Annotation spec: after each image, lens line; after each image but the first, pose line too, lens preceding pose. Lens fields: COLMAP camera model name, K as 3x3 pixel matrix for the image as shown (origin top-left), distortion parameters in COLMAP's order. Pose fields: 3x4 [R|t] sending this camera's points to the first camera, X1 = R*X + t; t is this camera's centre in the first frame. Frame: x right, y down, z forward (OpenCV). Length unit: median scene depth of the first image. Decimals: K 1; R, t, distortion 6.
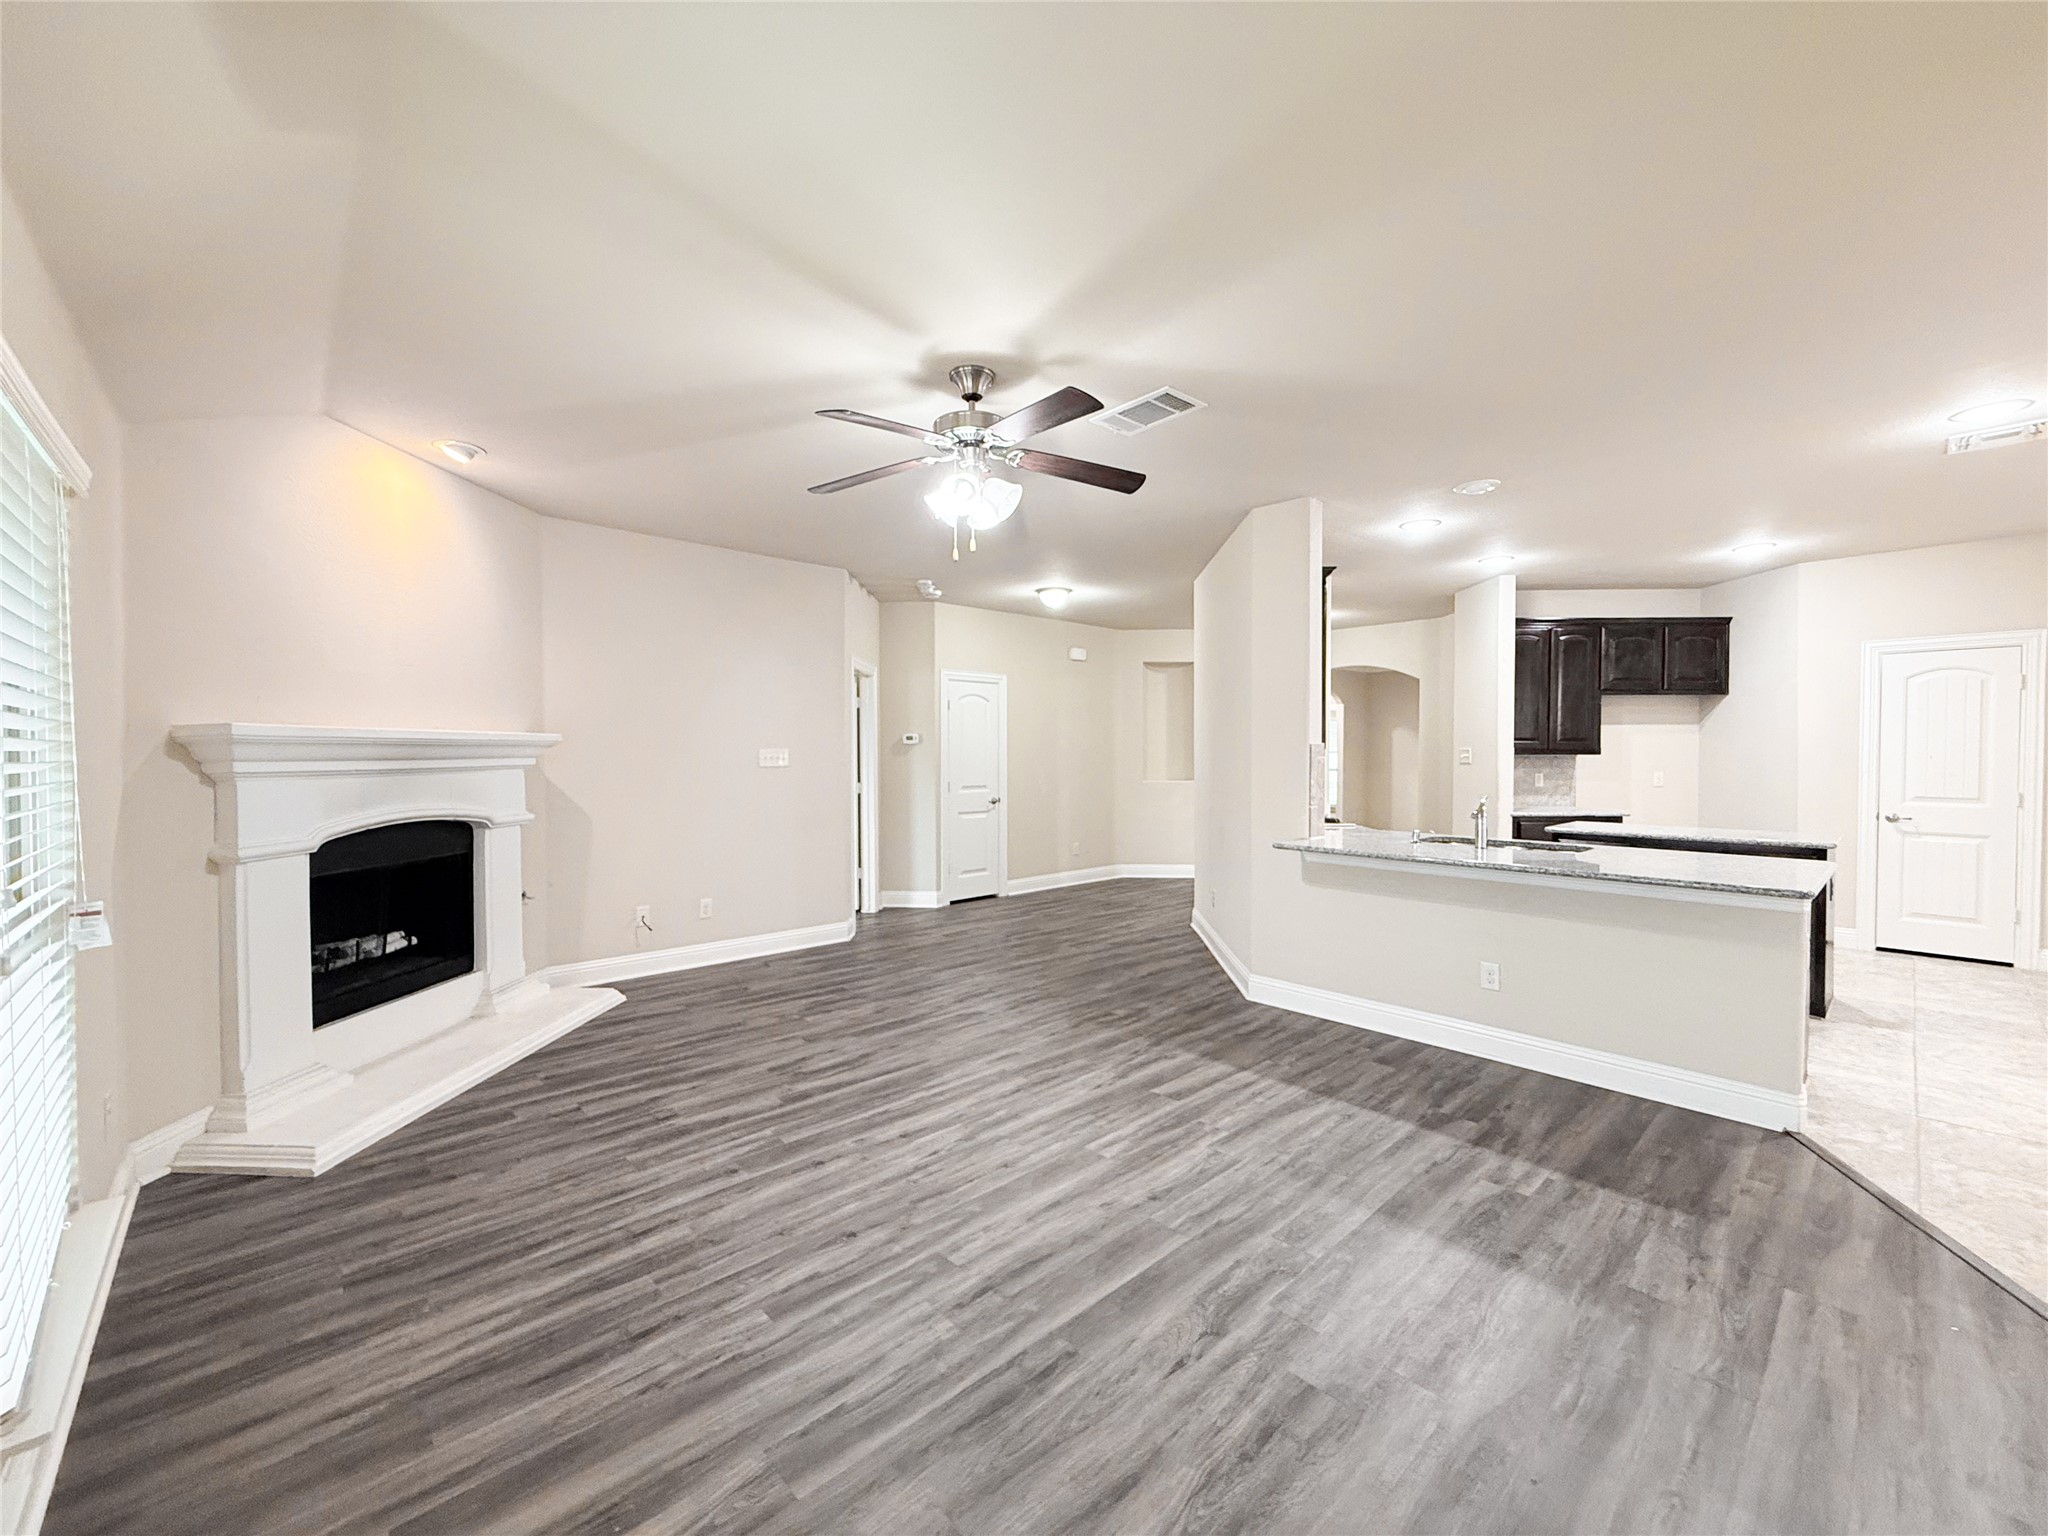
lens RADIAL K [[815.4, 0, 1023.9], [0, 815.4, 768.6], [0, 0, 1]] dist [-0.002683, 0.001298]
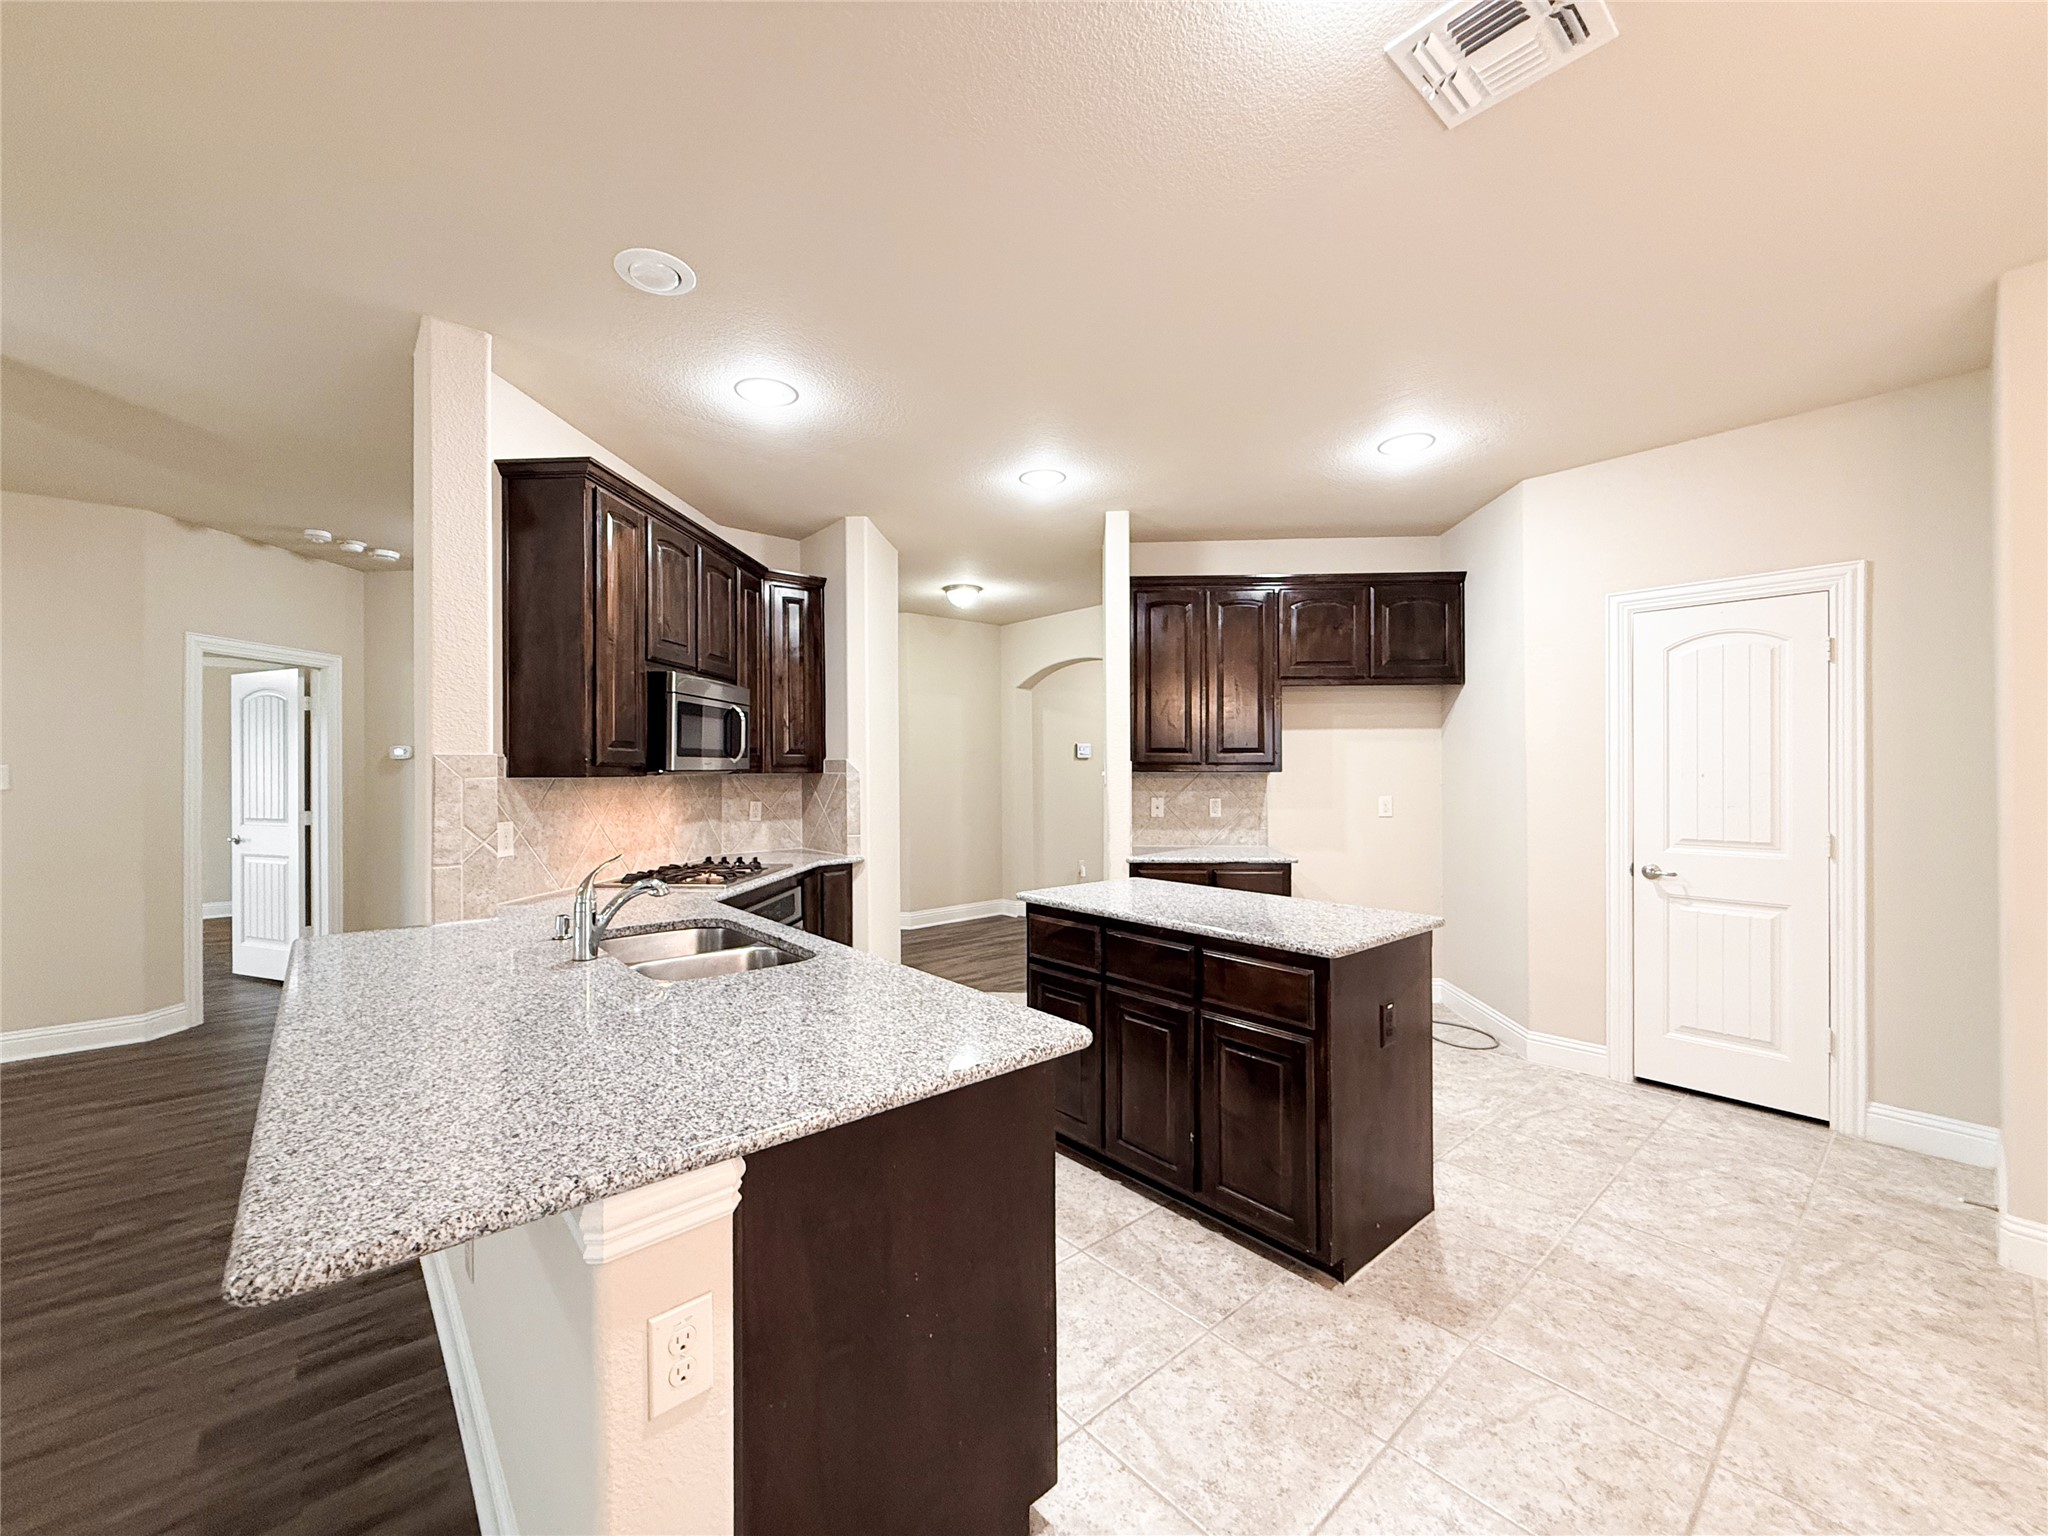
lens RADIAL K [[815.4, 0, 1018.3], [0, 815.4, 765.9], [0, 0, 1]] dist [-0.002683, 0.001298]
pose [[0.999411, -0.002277, -0.034251, 0.938456], [0.001471, 0.999722, -0.023532, -0.011608], [0.034295, 0.023468, 0.999136, 0.552651]]
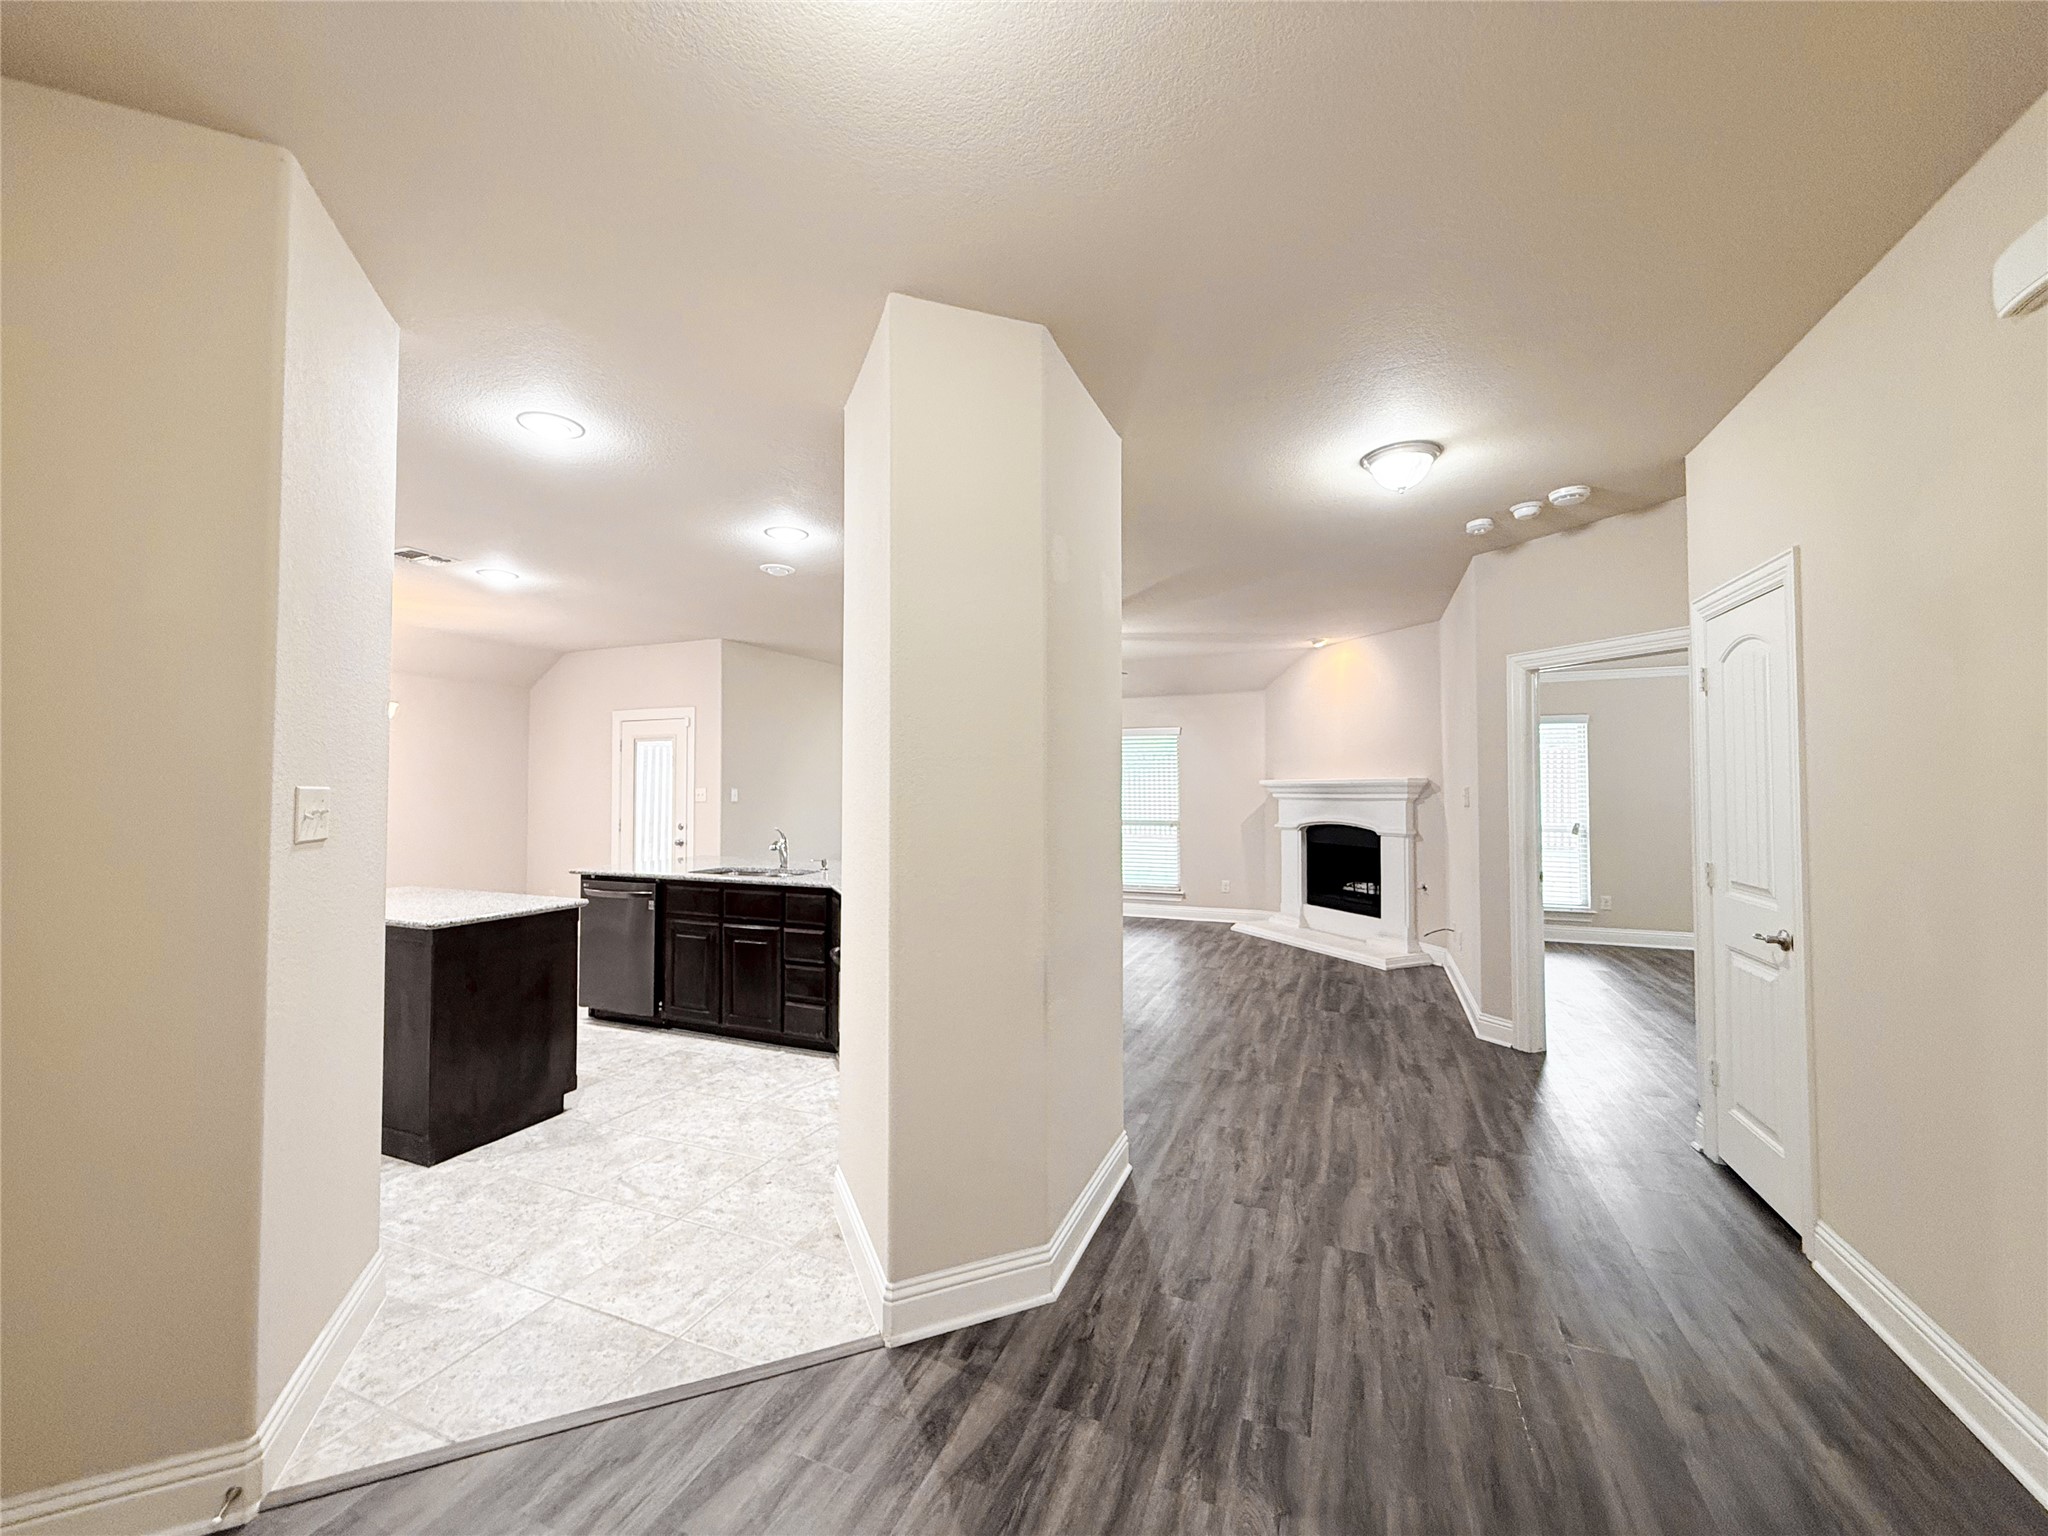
lens RADIAL K [[815.4, 0, 1020.7], [0, 815.4, 768.7], [0, 0, 1]] dist [-0.002683, 0.001298]
pose [[-0.906854, -0.007666, -0.421375, 0.845900], [-0.005689, 0.999966, -0.005948, -0.059032], [0.421406, -0.002997, -0.906867, 2.566839]]
